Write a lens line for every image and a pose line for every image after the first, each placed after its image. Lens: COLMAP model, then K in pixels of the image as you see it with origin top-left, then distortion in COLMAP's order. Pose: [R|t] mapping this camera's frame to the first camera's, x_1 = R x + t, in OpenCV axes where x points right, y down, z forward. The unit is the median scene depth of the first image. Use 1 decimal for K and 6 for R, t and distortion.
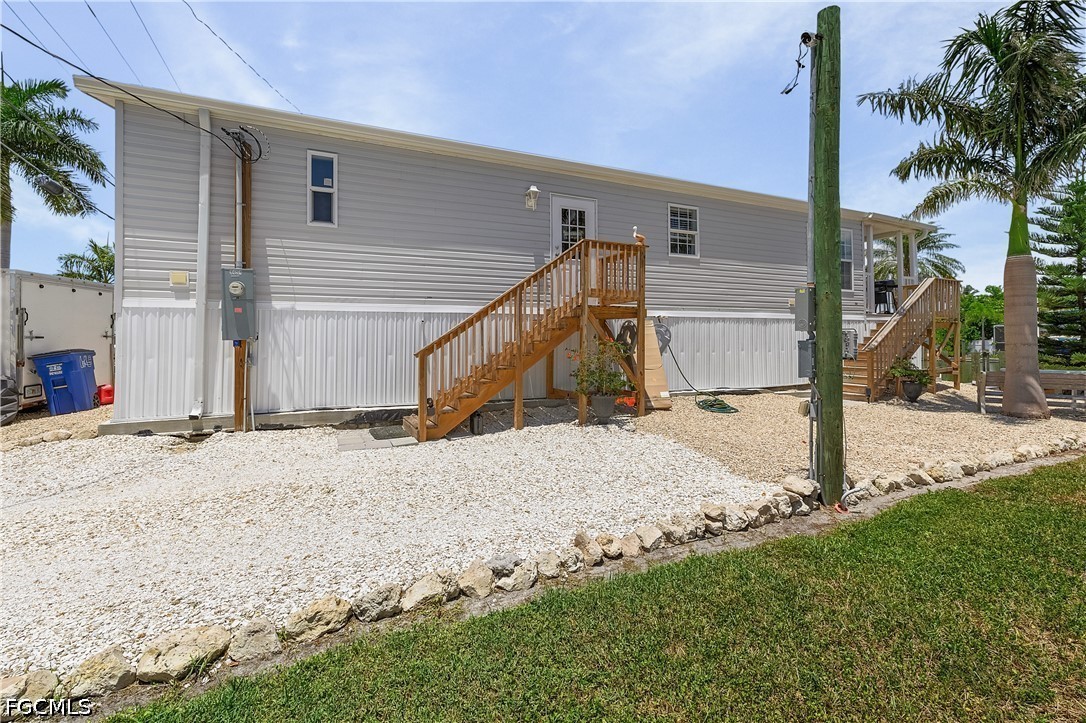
lens RADIAL K [[478.2, 0, 540.9], [0, 478.2, 339.9], [0, 0, 1]] dist [0.024140, 0.000090]
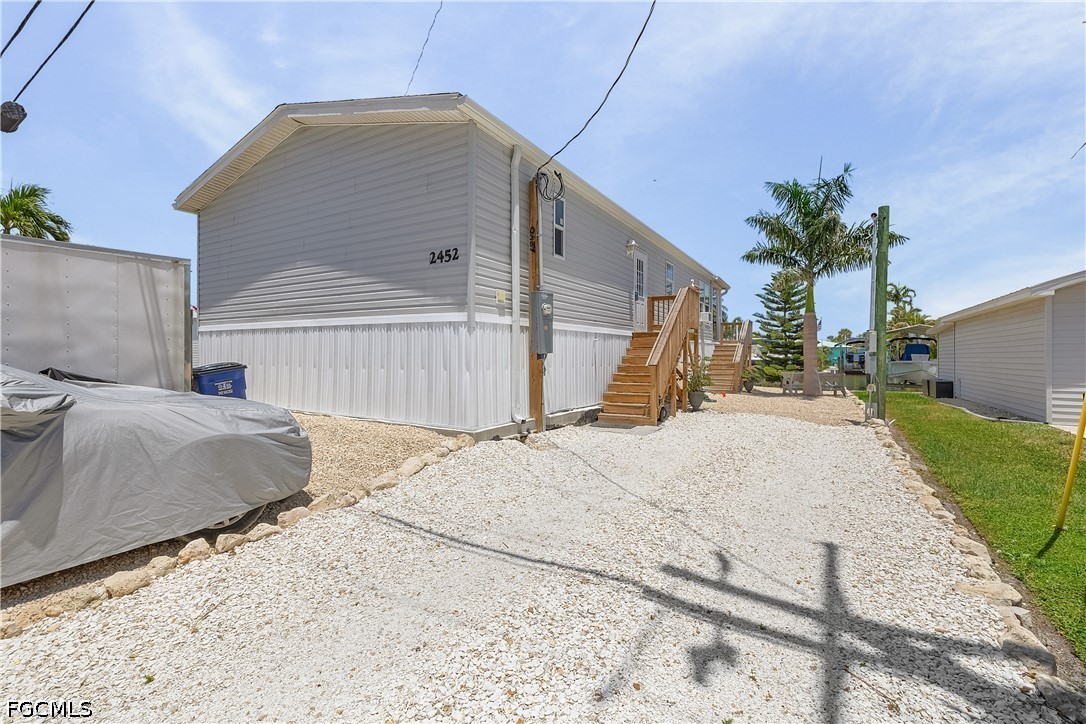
lens RADIAL K [[462.2, 0, 542.1], [0, 462.2, 356.9], [0, 0, 1]] dist [0.000185, -0.000031]
pose [[0.827968, 0.001206, 0.560774, -1.135862], [-0.001388, 0.999999, -0.000102, 0.008421], [-0.560773, -0.000694, 0.827969, 0.075073]]
